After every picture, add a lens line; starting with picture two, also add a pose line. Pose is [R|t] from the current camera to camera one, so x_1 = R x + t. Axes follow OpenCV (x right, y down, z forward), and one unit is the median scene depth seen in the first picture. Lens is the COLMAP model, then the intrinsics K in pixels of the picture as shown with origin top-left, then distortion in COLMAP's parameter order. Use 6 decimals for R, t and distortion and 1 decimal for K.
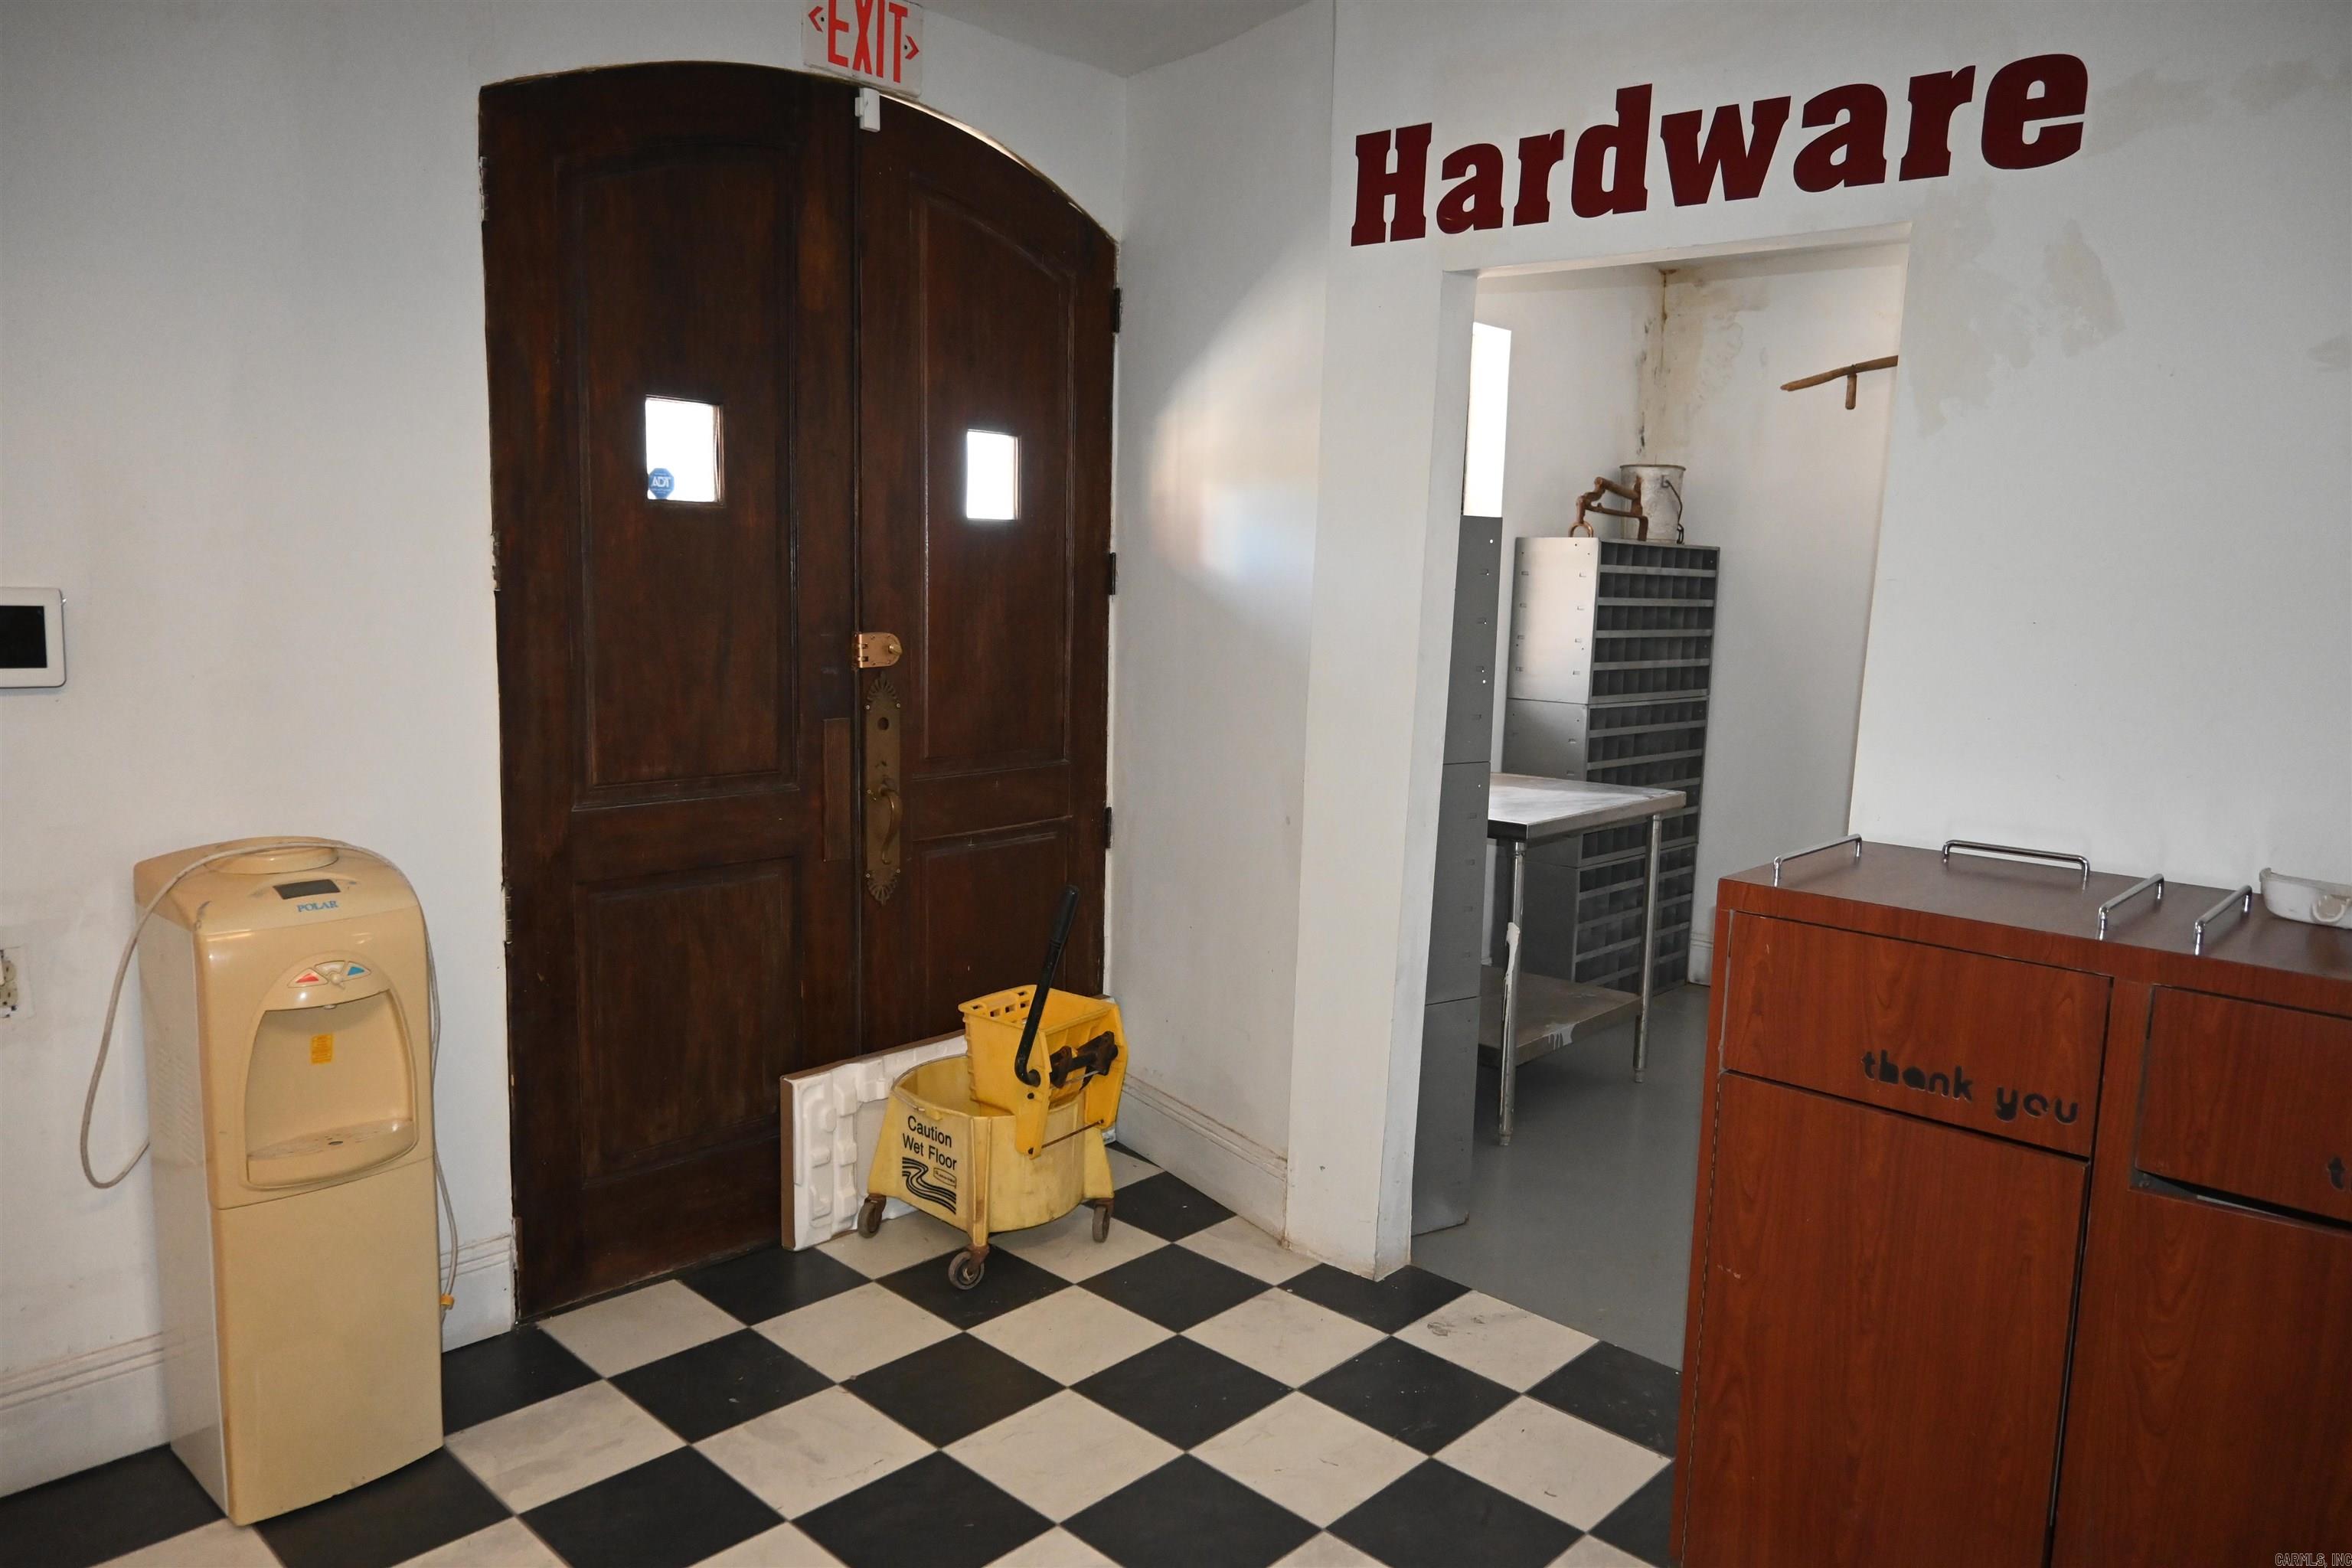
lens RADIAL K [[1595.2, 0, 1176.8], [0, 1595.2, 785.3], [0, 0, 1]] dist [0.003319, -0.001787]
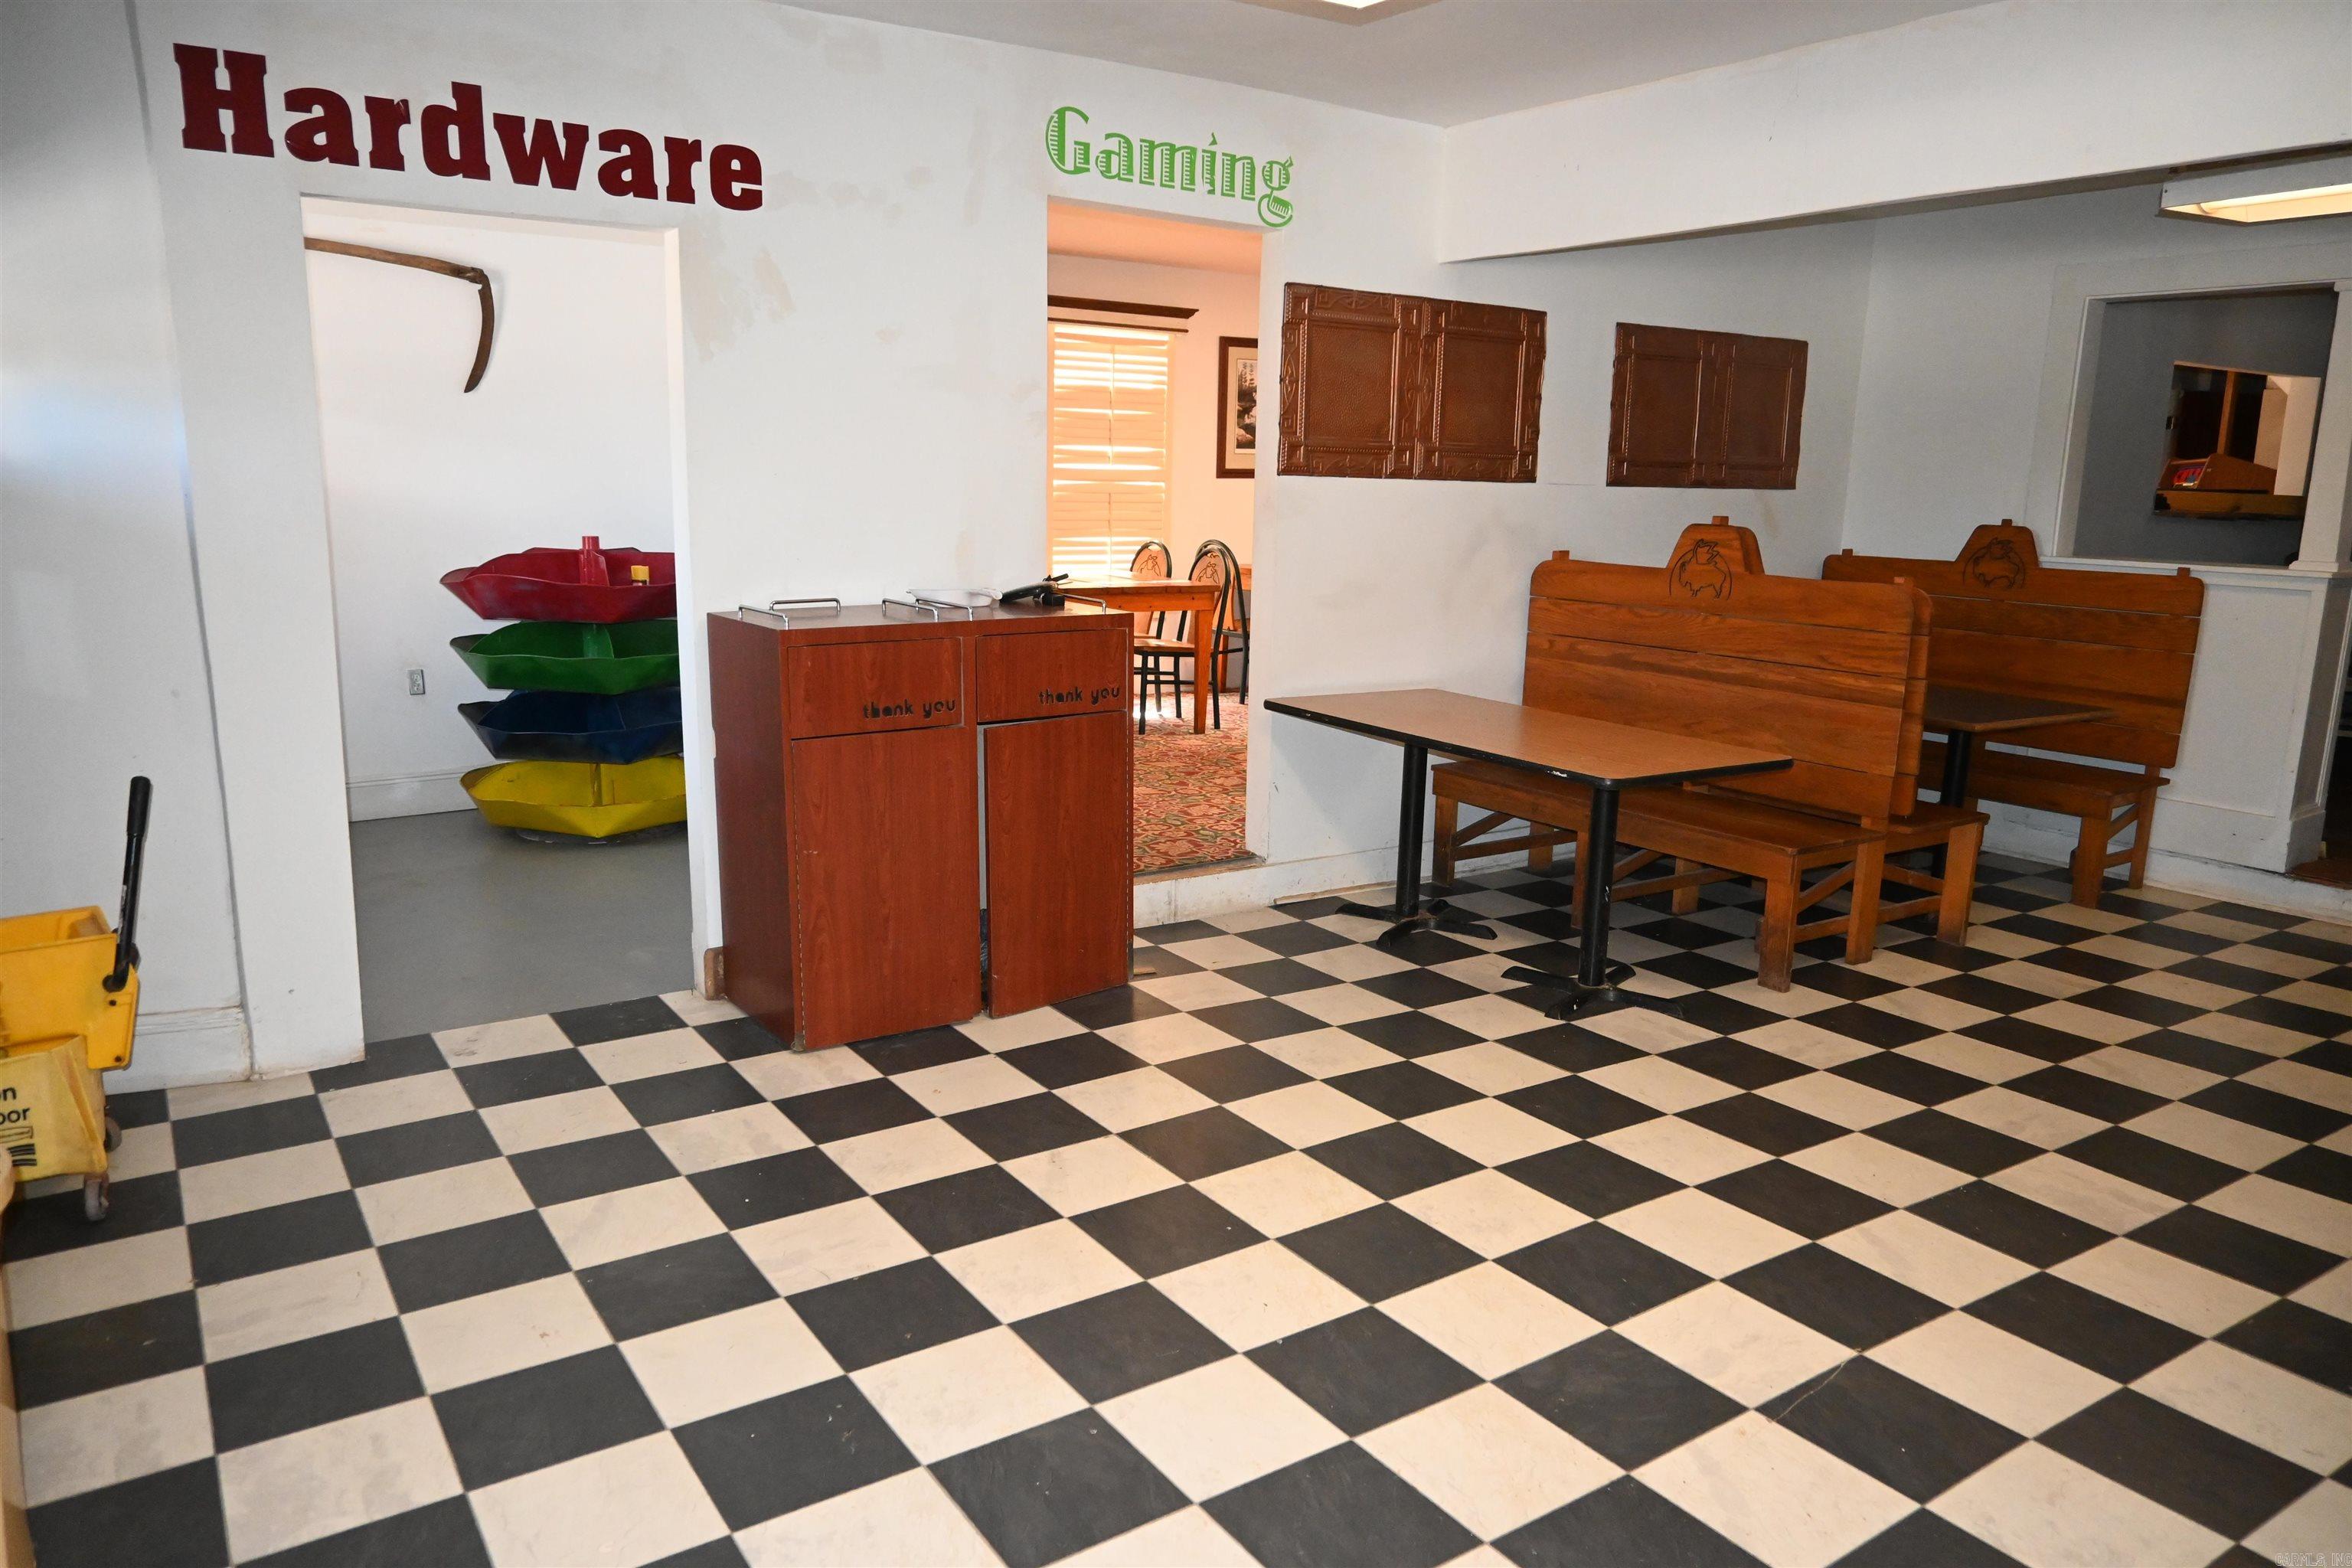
lens RADIAL K [[1595.2, 0, 1175.1], [0, 1595.2, 788.4], [0, 0, 1]] dist [0.003319, -0.001787]
pose [[0.226351, -0.224681, 0.947778, -1.017627], [0.132059, 0.971127, 0.198678, -0.050700], [-0.965052, 0.080191, 0.249487, 0.139100]]
